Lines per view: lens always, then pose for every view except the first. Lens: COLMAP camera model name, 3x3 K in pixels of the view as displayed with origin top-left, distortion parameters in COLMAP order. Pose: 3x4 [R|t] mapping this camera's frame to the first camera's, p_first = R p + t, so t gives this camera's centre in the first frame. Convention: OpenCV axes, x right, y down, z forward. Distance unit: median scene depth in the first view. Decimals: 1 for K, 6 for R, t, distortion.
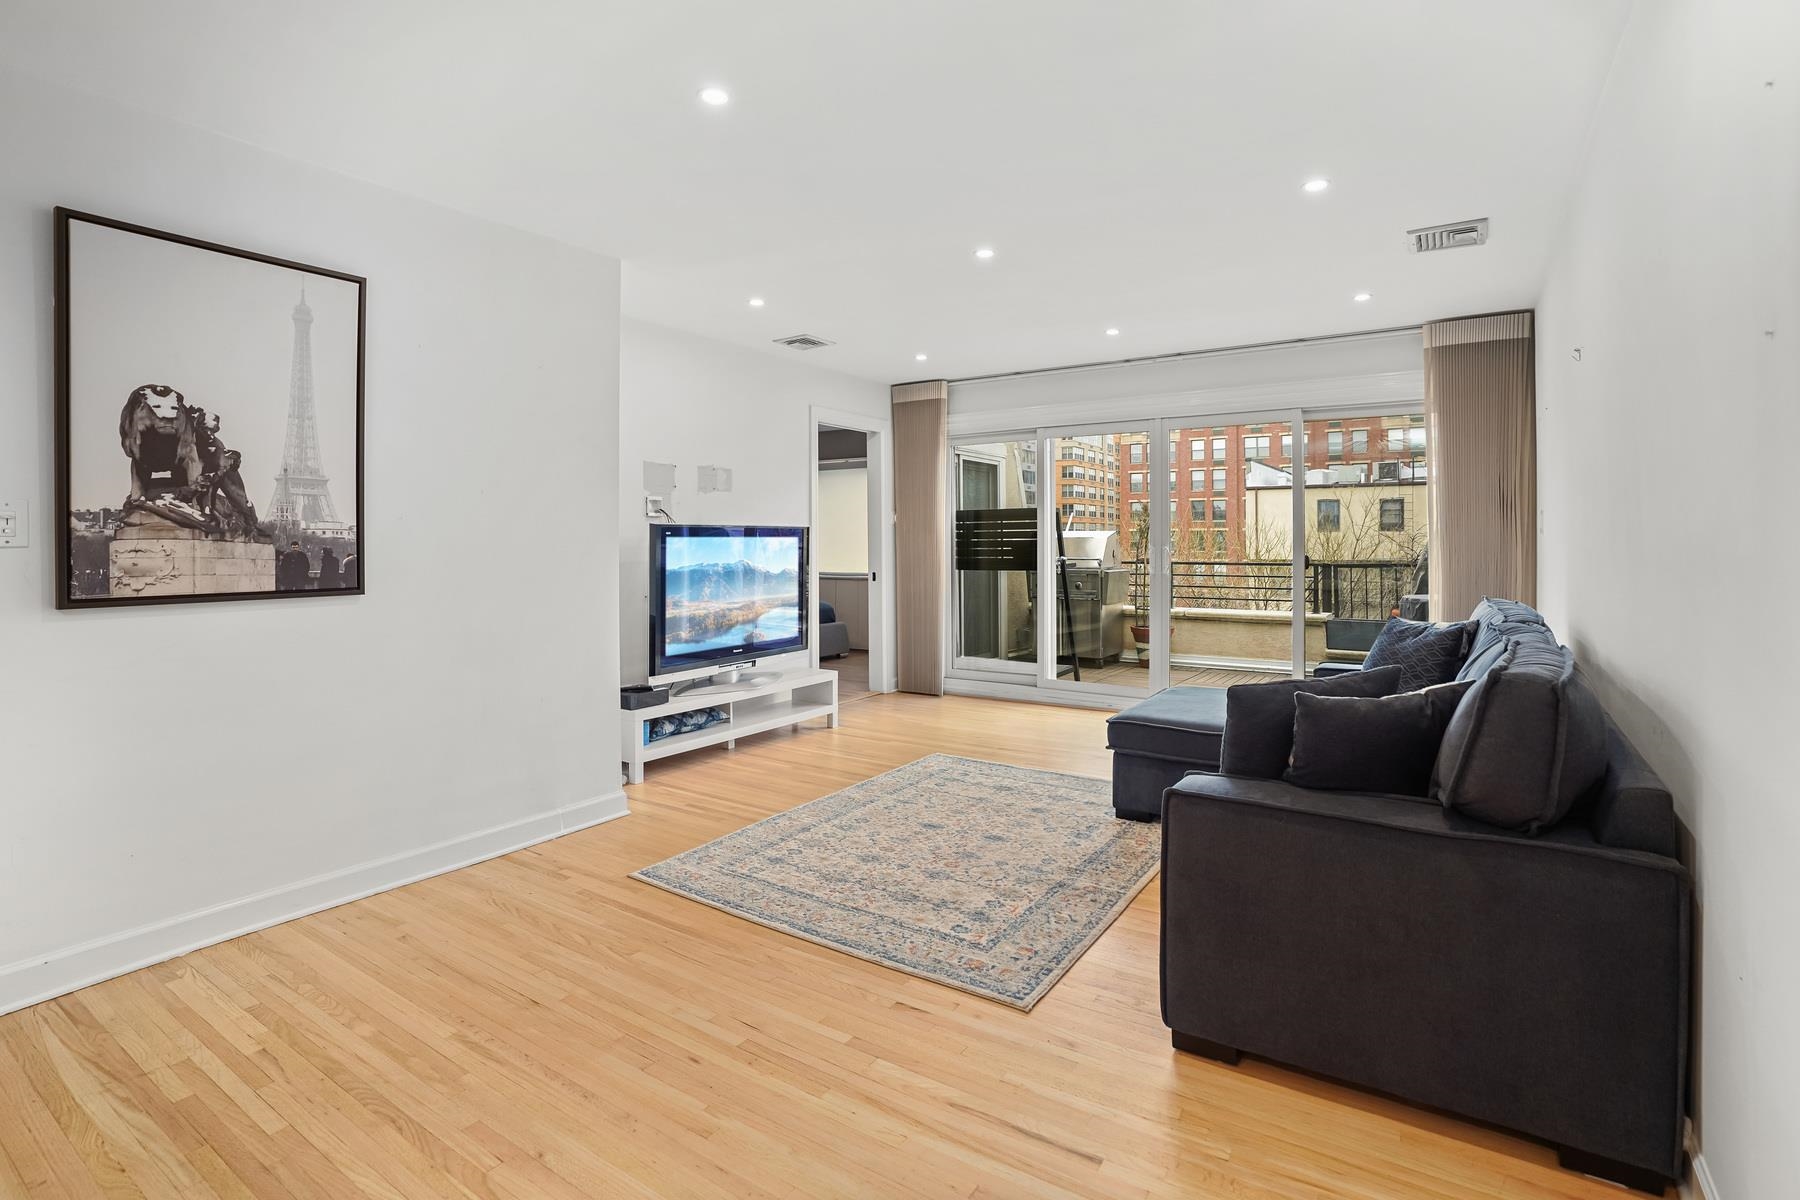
lens RADIAL K [[853.5, 0, 909.2], [0, 853.5, 556.8], [0, 0, 1]] dist [-0.028667, 0.010050]
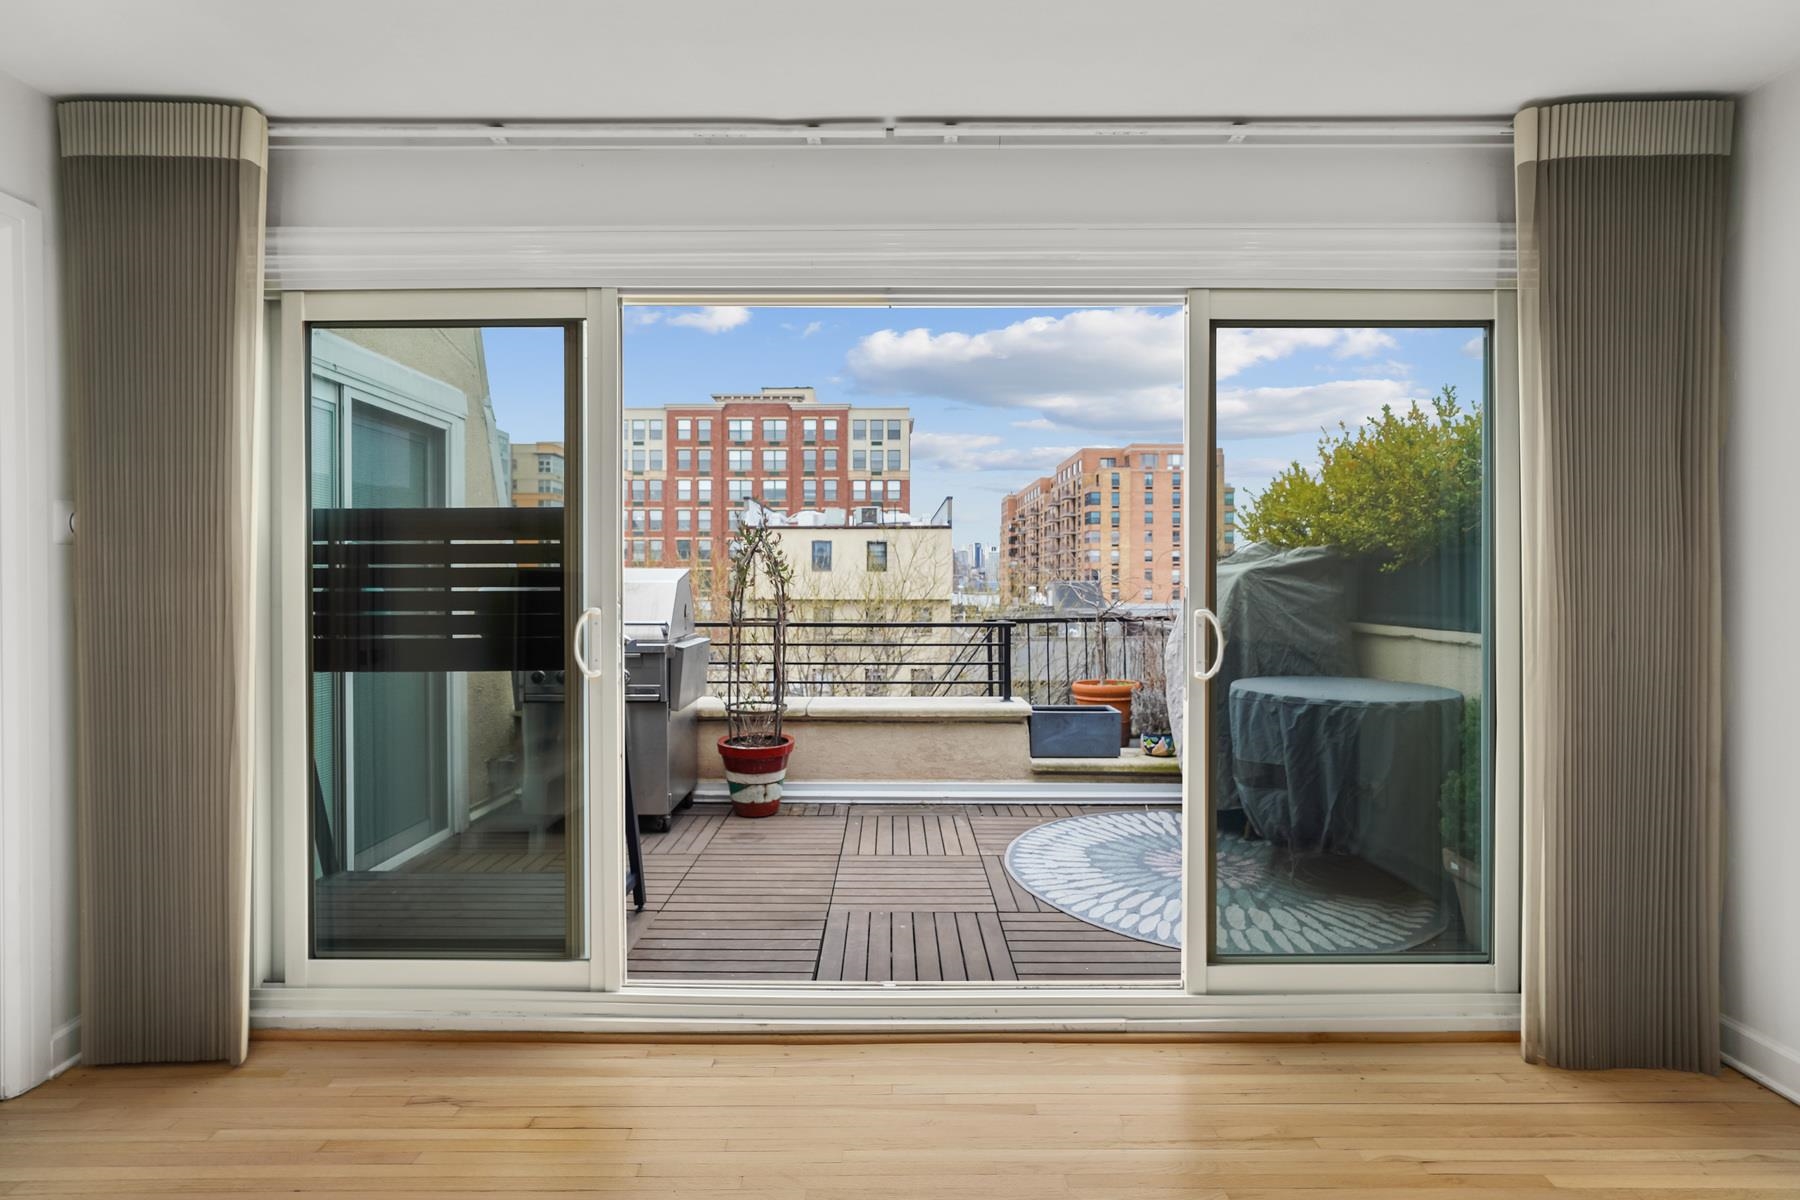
lens RADIAL K [[853.5, 0, 906.4], [0, 853.5, 592.0], [0, 0, 1]] dist [-0.028667, 0.010050]
pose [[0.833415, -0.004969, 0.552626, 0.060647], [0.007314, 0.999971, -0.002039, -0.014700], [-0.552600, 0.005741, 0.833427, 0.498756]]
